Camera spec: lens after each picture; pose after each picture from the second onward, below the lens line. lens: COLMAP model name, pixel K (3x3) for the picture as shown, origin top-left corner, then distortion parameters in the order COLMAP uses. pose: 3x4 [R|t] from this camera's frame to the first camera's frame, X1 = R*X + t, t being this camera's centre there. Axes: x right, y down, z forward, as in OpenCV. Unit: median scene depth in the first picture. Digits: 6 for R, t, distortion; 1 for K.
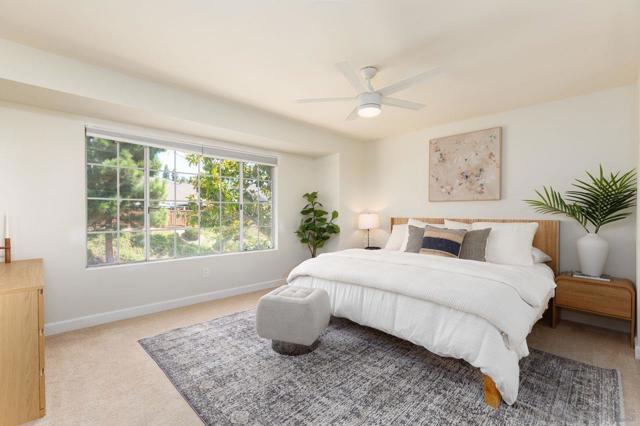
lens RADIAL K [[286.2, 0, 318.9], [0, 286.2, 215.5], [0, 0, 1]] dist [-0.000538, 0.000107]
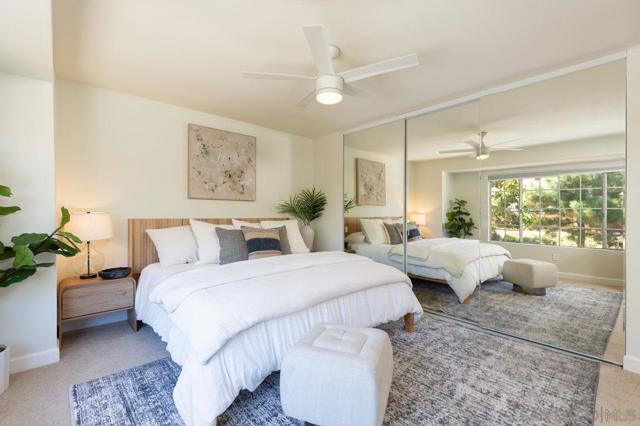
lens RADIAL K [[286.2, 0, 318.8], [0, 286.2, 212.1], [0, 0, 1]] dist [-0.000538, 0.000107]
pose [[0.030827, 0.006002, 0.999507, -0.480727], [0.005203, 0.999967, -0.006165, -0.002636], [-0.999511, 0.005390, 0.030795, 0.690352]]
